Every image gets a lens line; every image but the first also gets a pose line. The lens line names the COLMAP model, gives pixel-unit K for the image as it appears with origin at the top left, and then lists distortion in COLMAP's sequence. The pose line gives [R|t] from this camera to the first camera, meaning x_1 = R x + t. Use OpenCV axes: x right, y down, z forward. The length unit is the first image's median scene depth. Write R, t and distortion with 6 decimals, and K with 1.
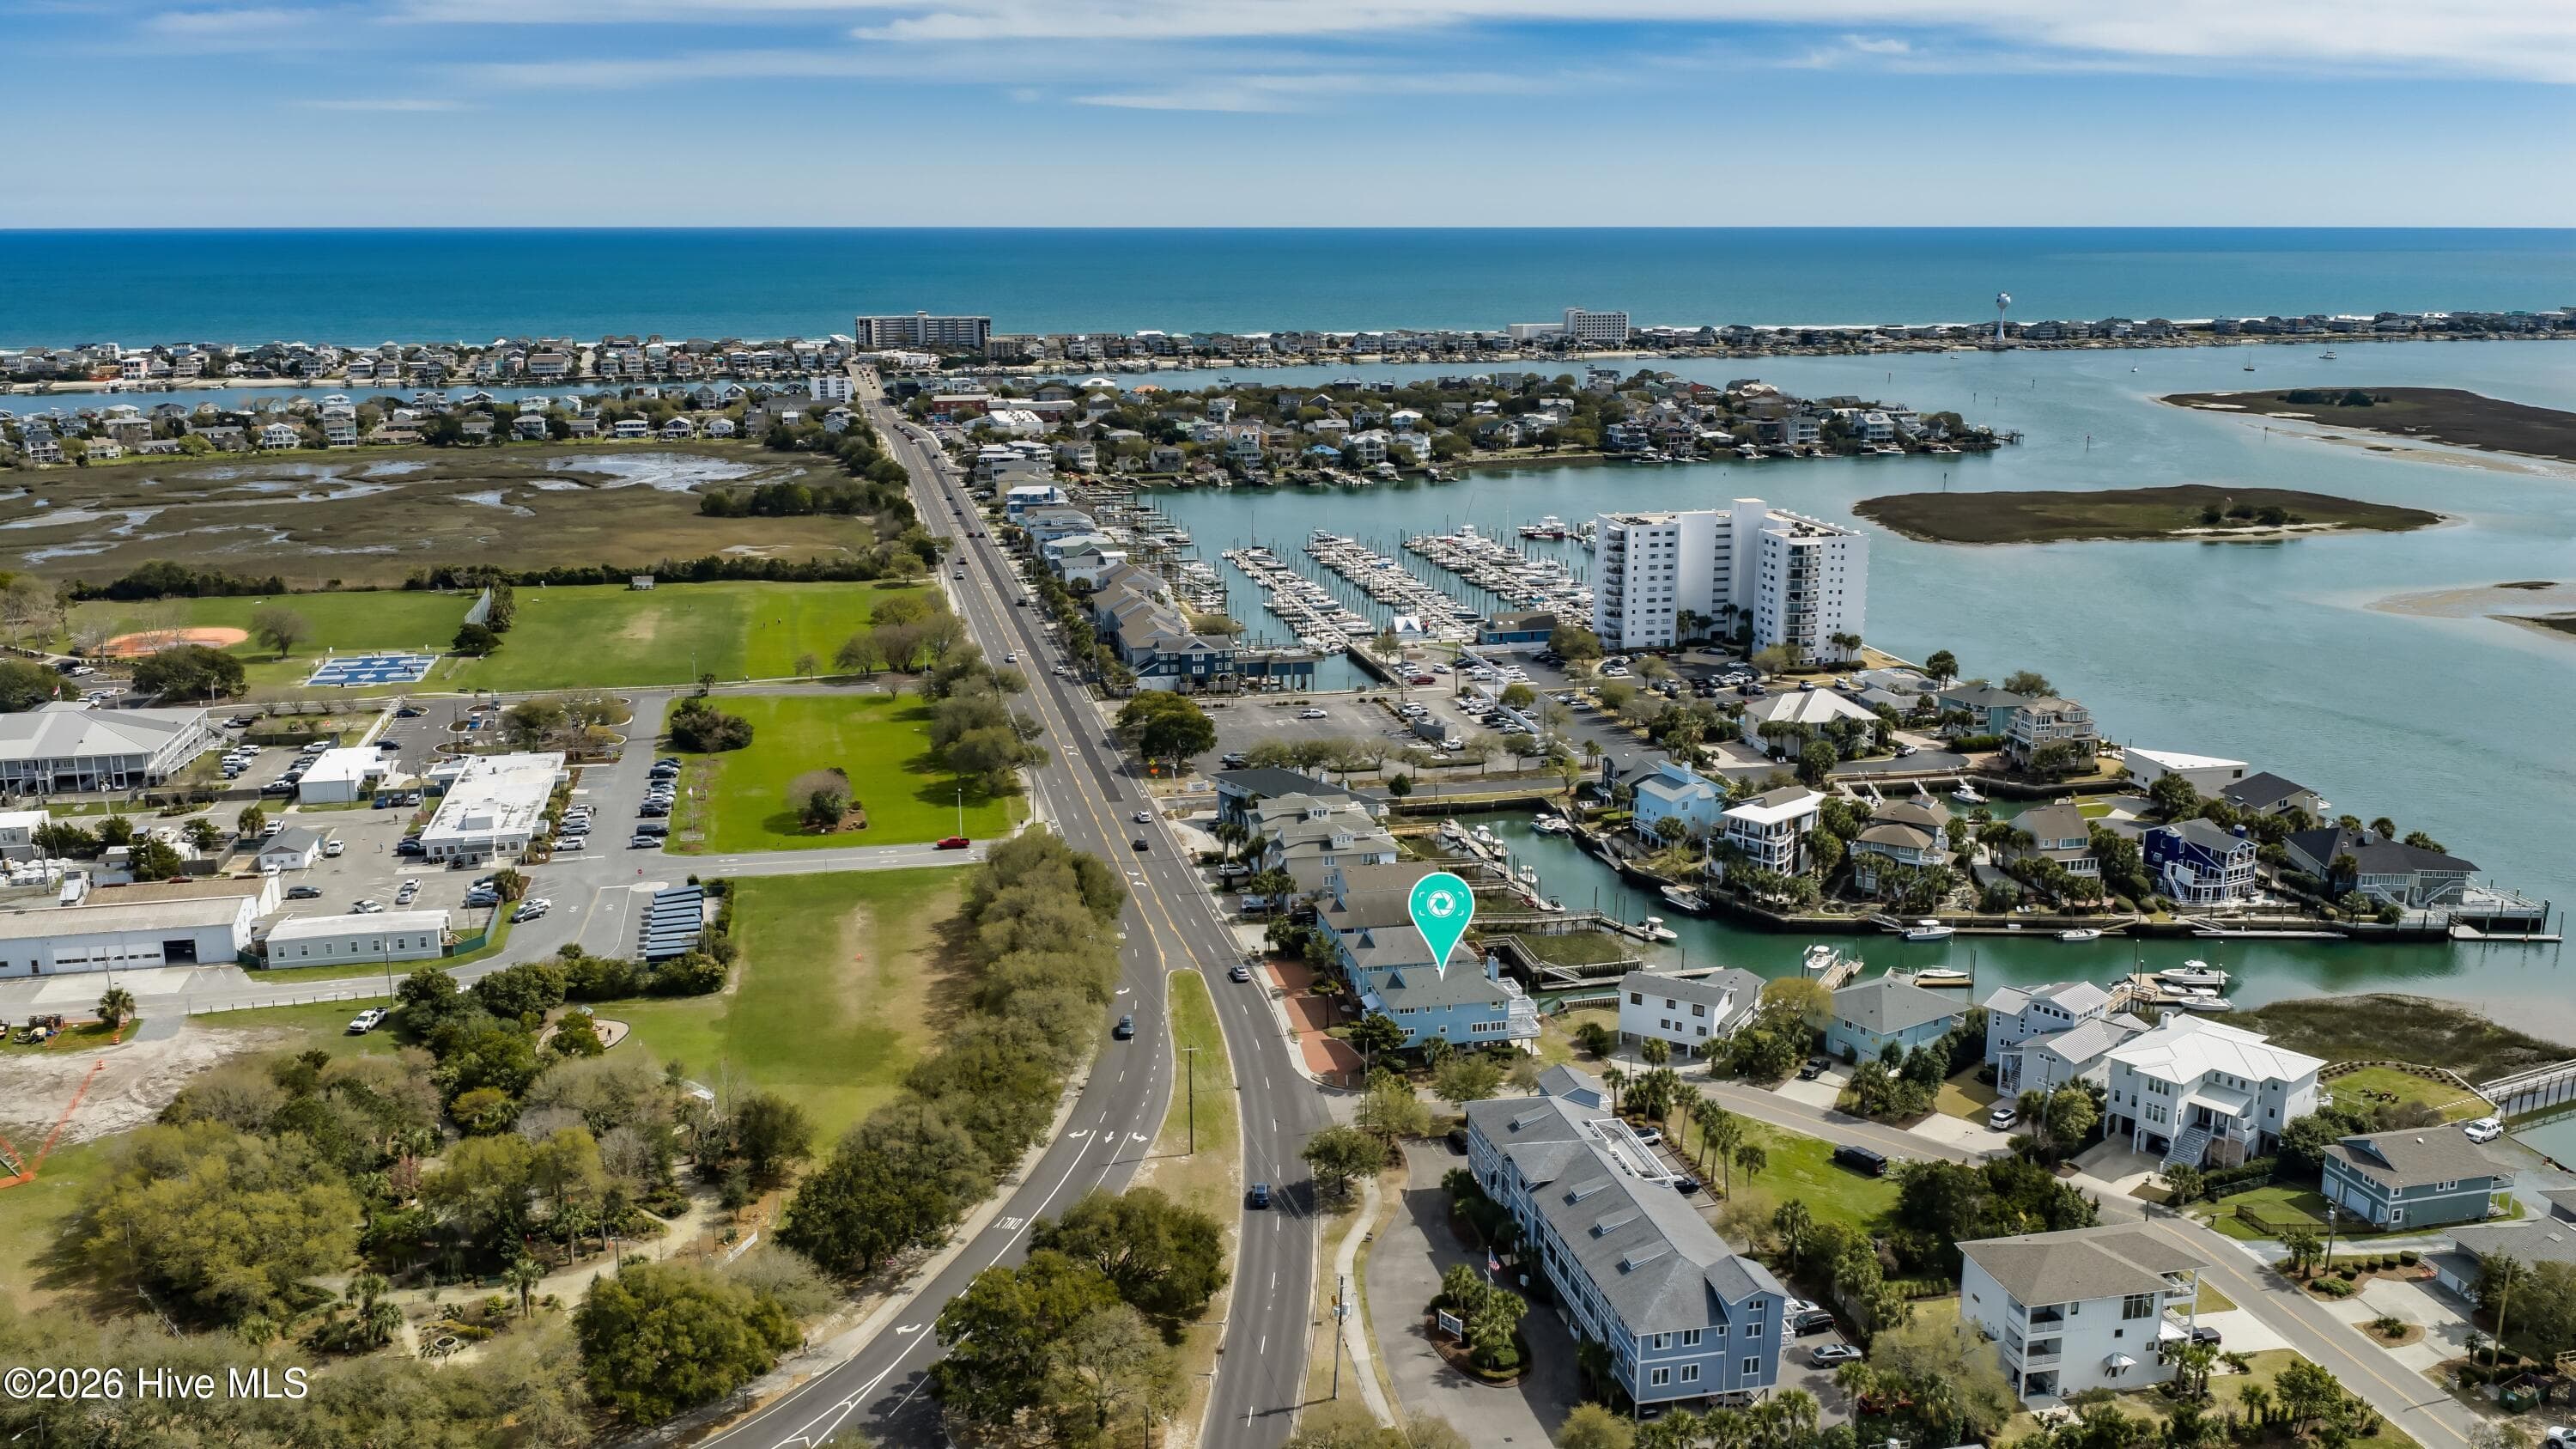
lens RADIAL K [[2119.9, 0, 1284.8], [0, 2119.9, 733.2], [0, 0, 1]] dist [0.057342, -0.114804]
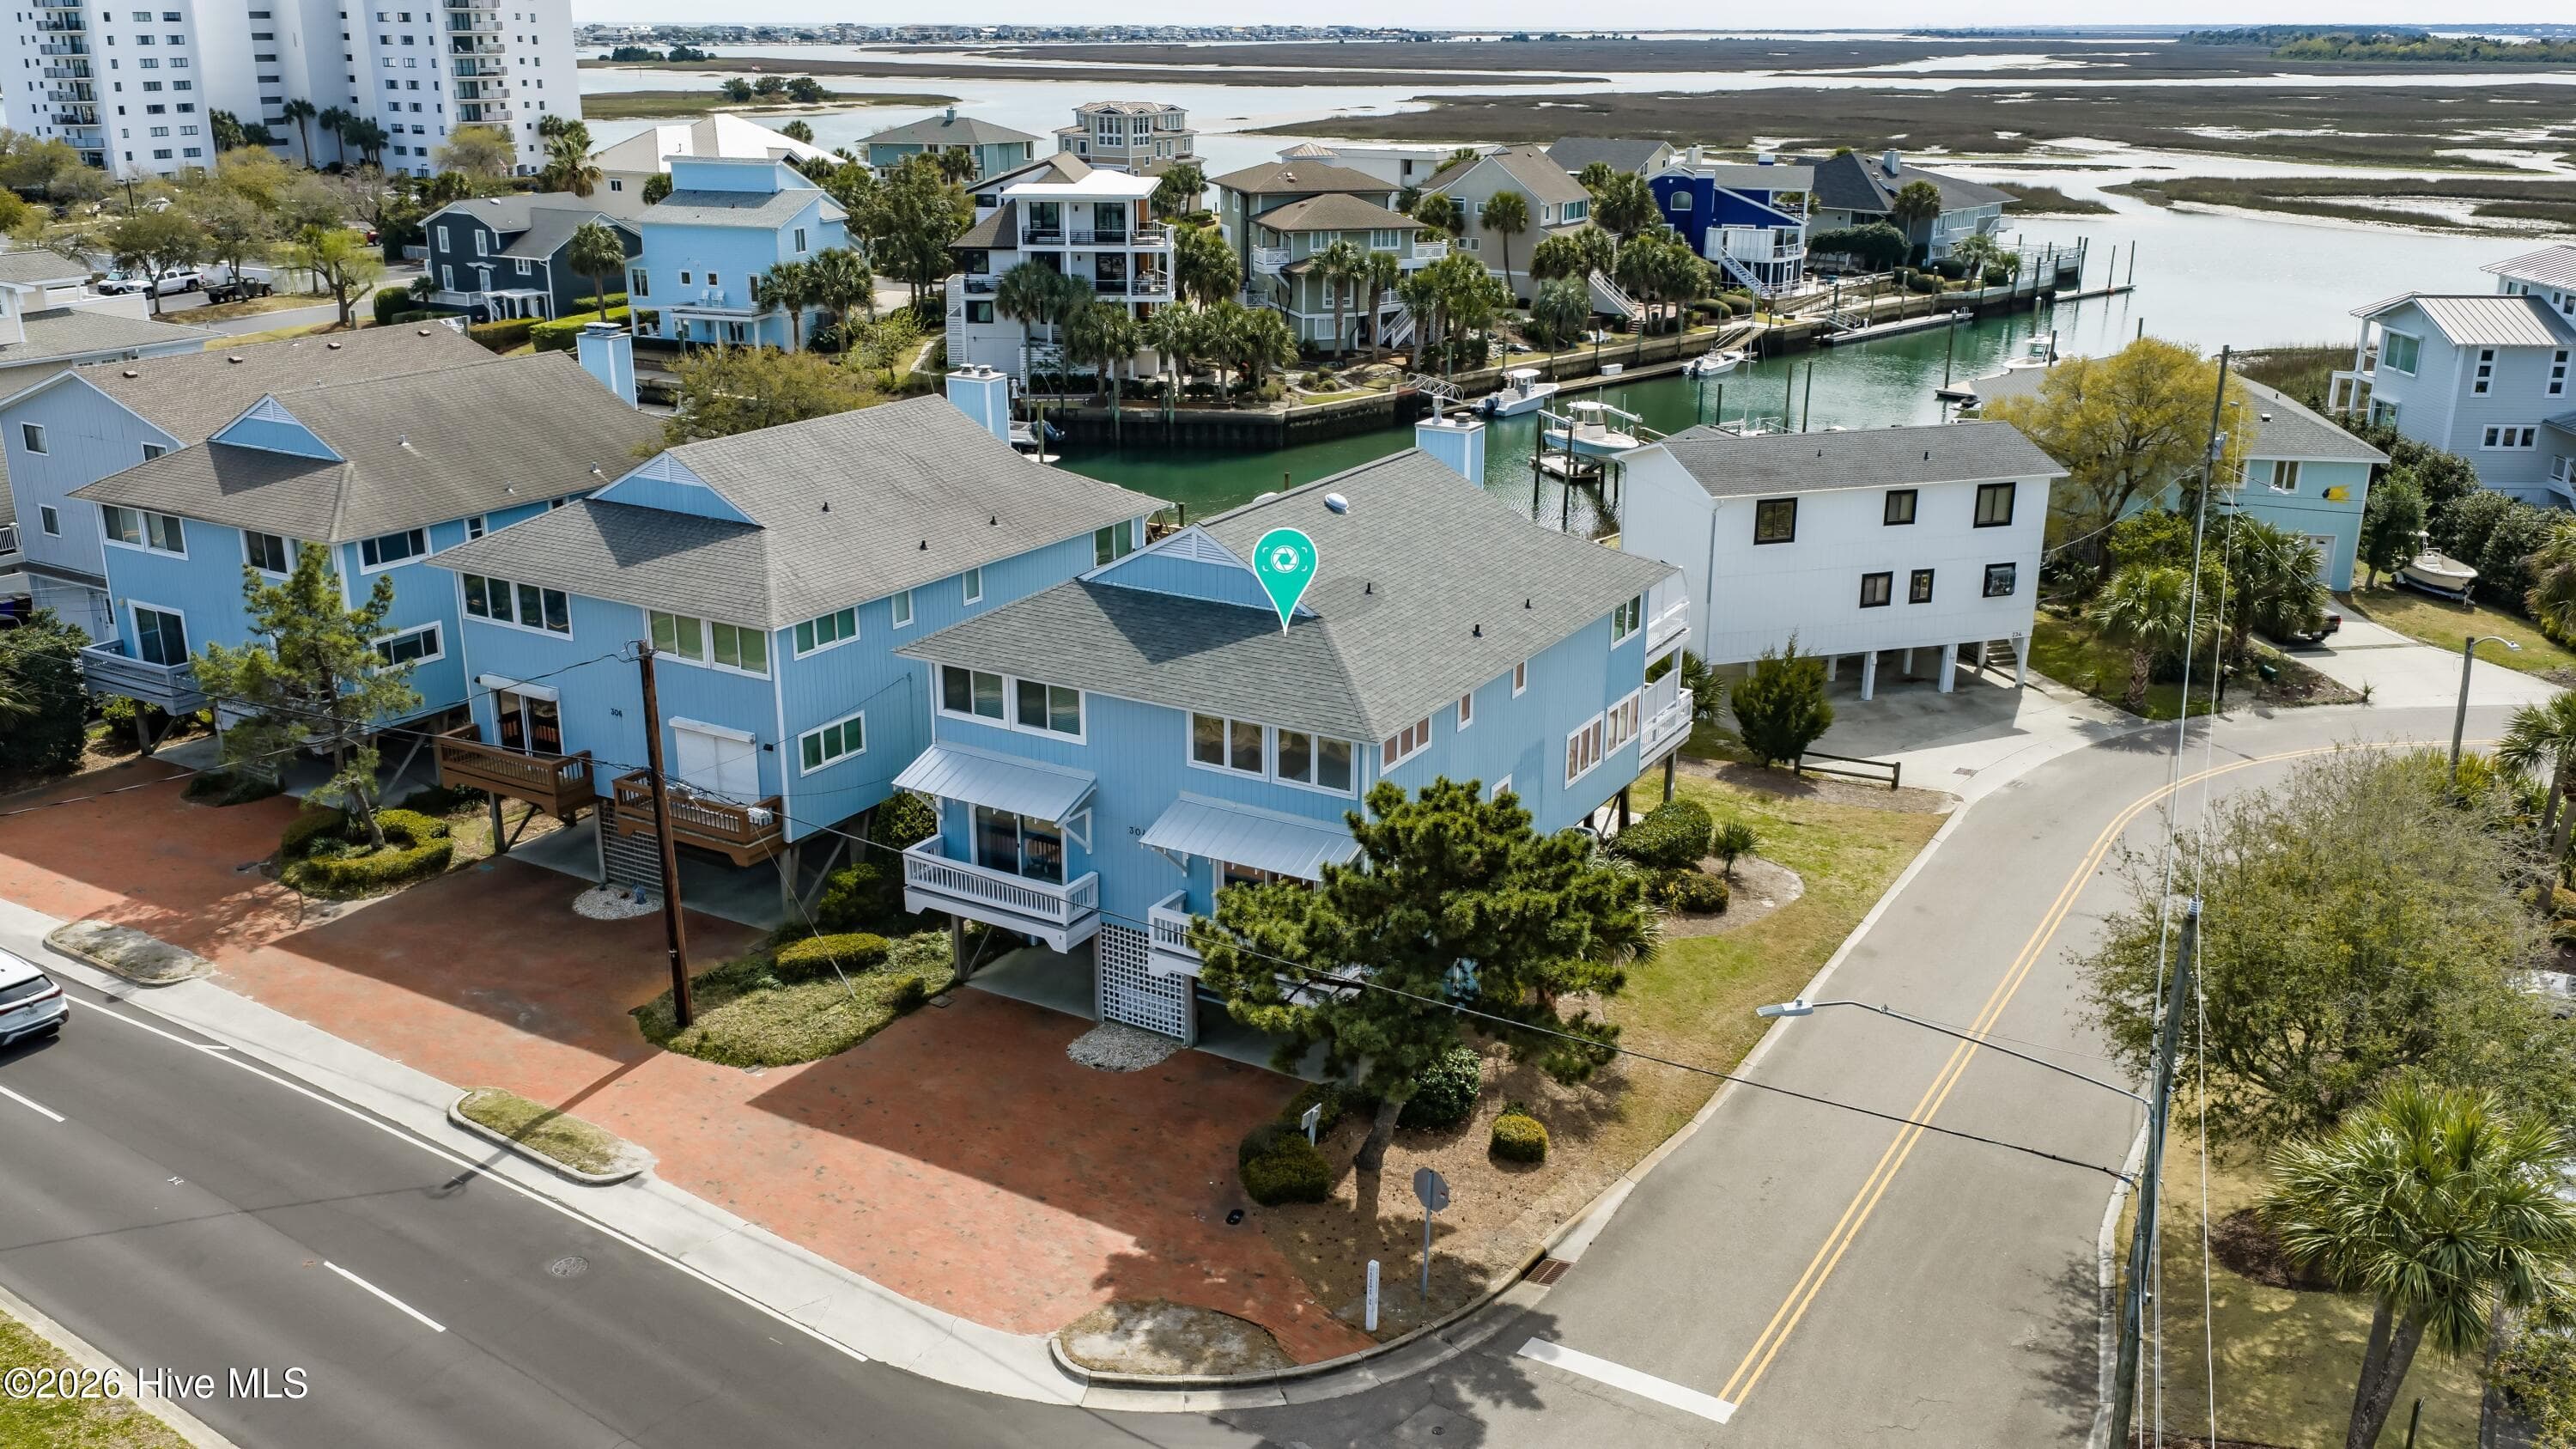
lens RADIAL K [[2126.1, 0, 1287.6], [0, 2126.1, 743.6], [0, 0, 1]] dist [0.031760, -0.059929]
pose [[0.680235, -0.231683, 0.695416, -0.041470], [0.167386, 0.972764, 0.160351, 0.068879], [-0.713626, 0.007327, 0.700489, 0.594434]]
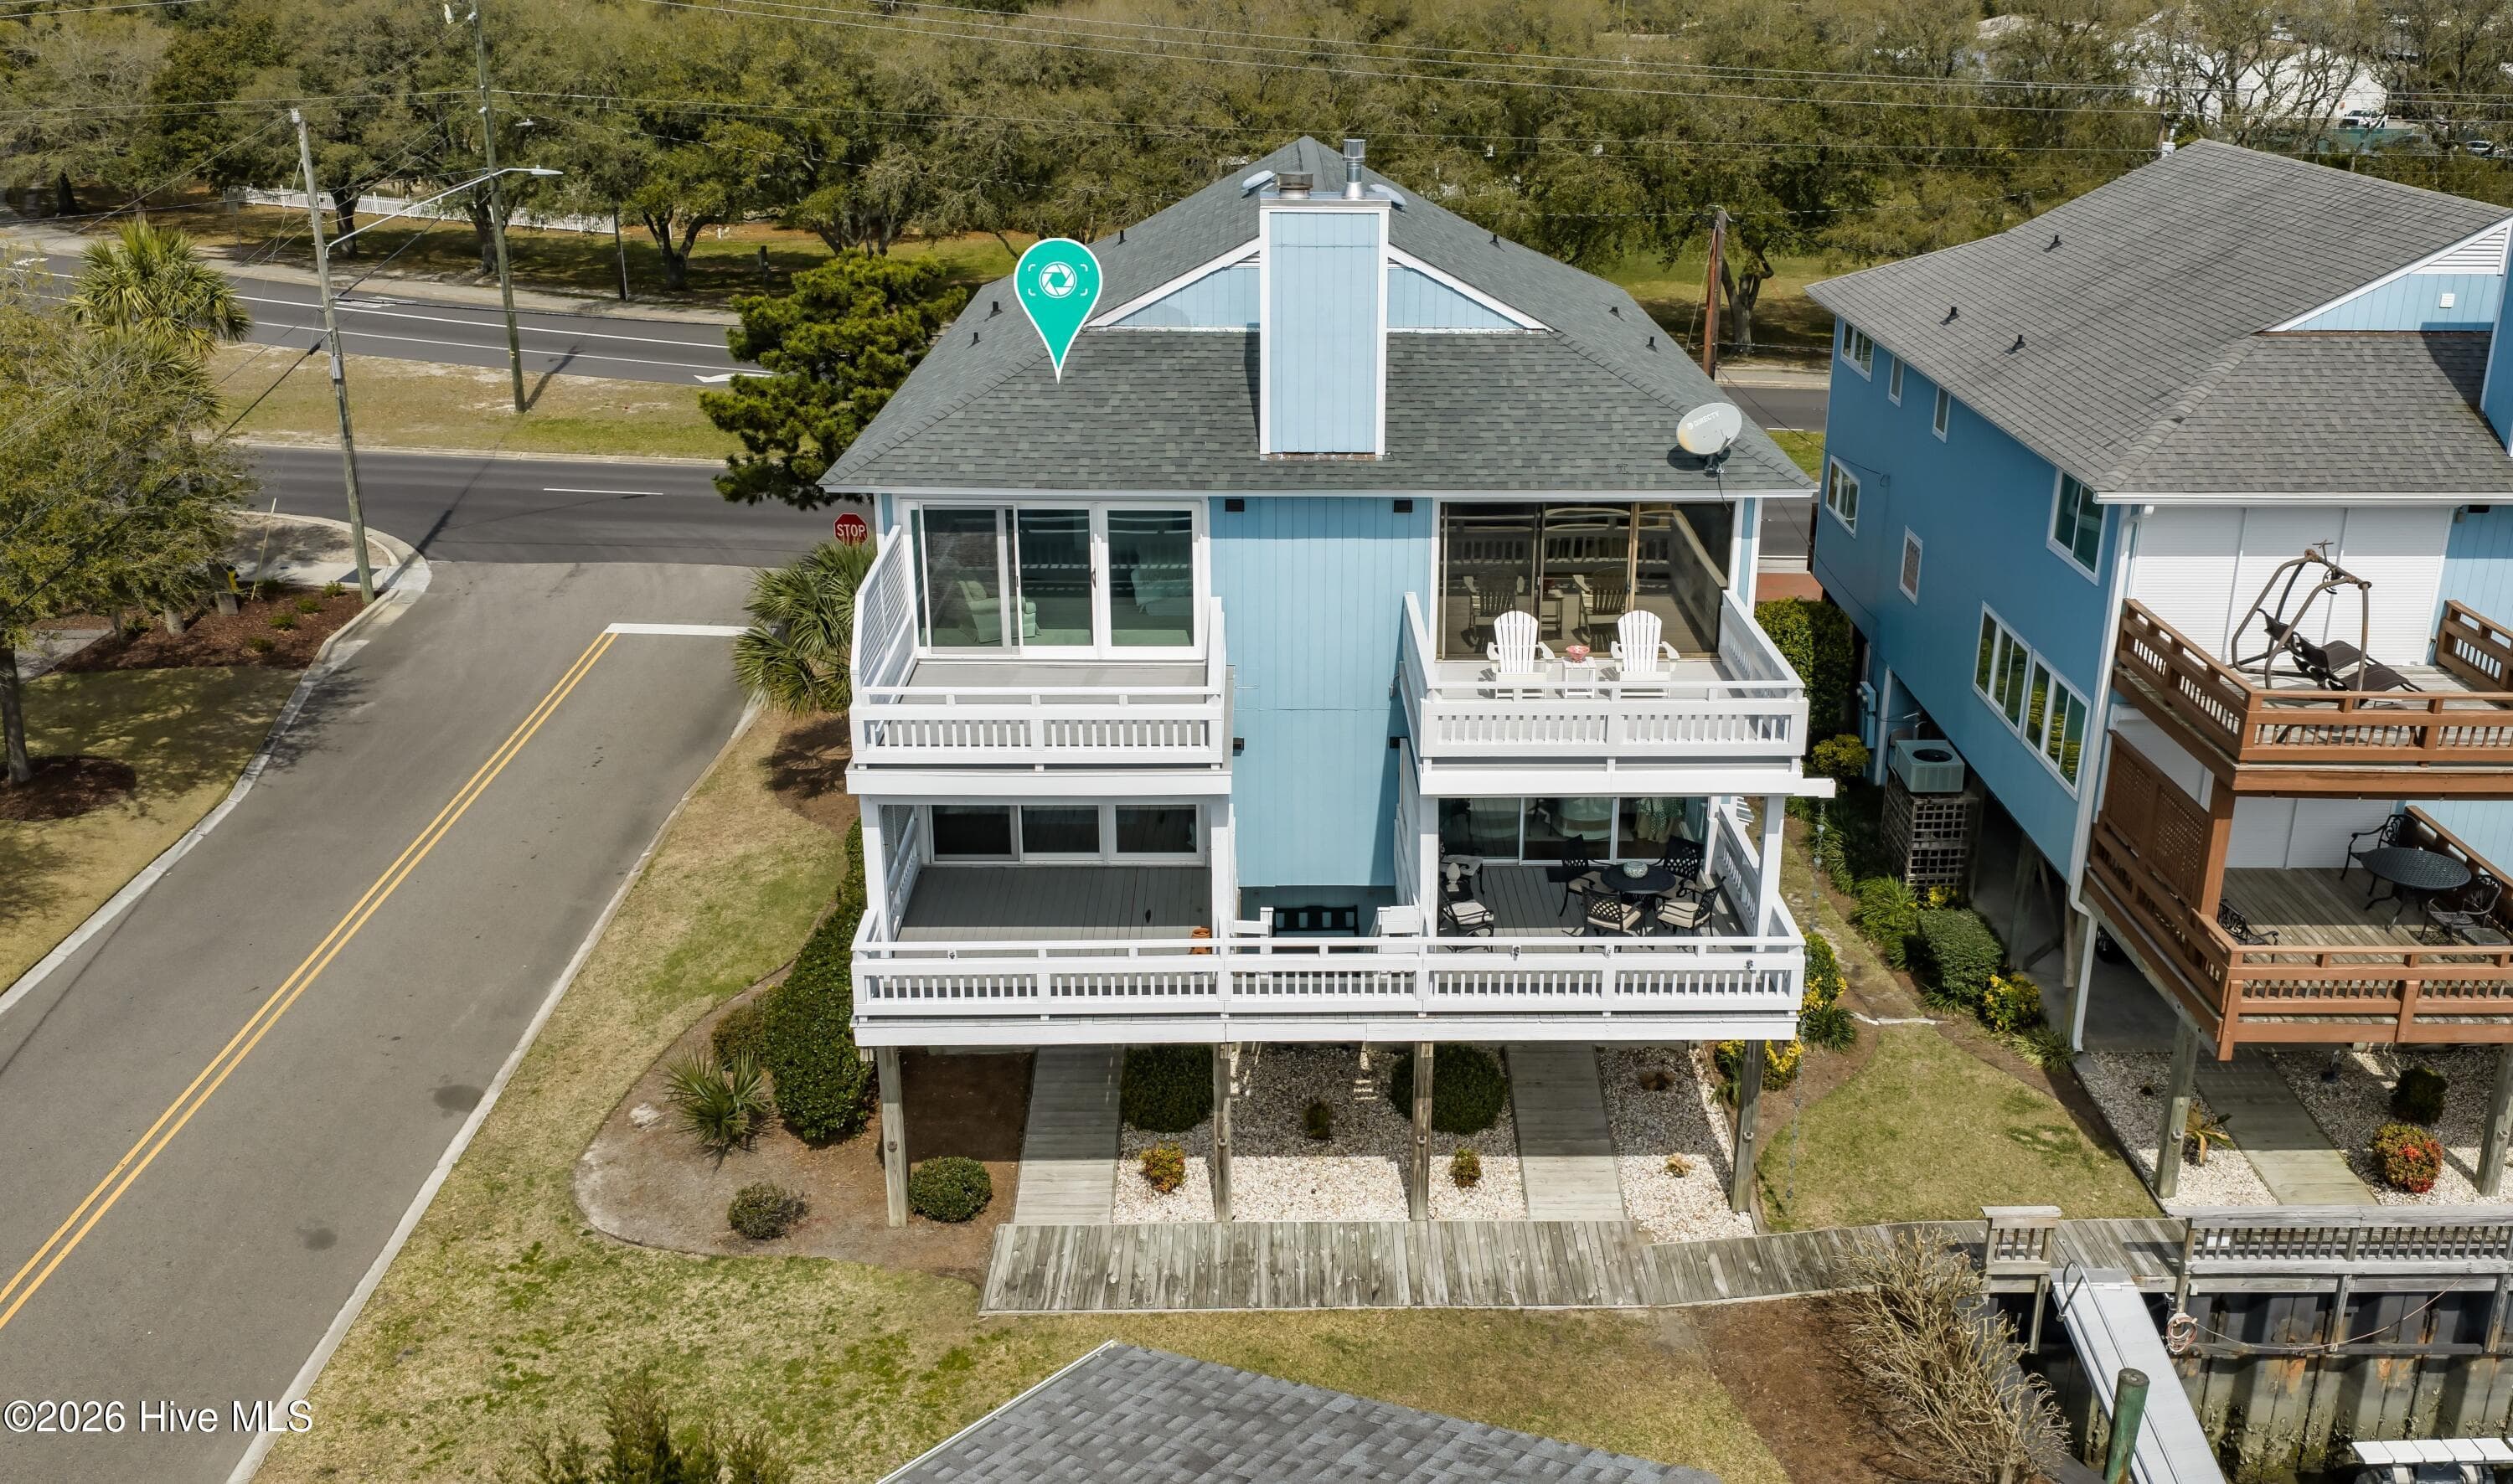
lens RADIAL K [[2203.4, 0, 1321.8], [0, 2203.4, 742.5], [0, 0, 1]] dist [0.006252, 0.001063]
pose [[-0.188621, 0.332949, -0.923887, 0.134537], [-0.236474, 0.897694, 0.371788, 0.062620], [0.953154, 0.288602, -0.090590, 0.694303]]
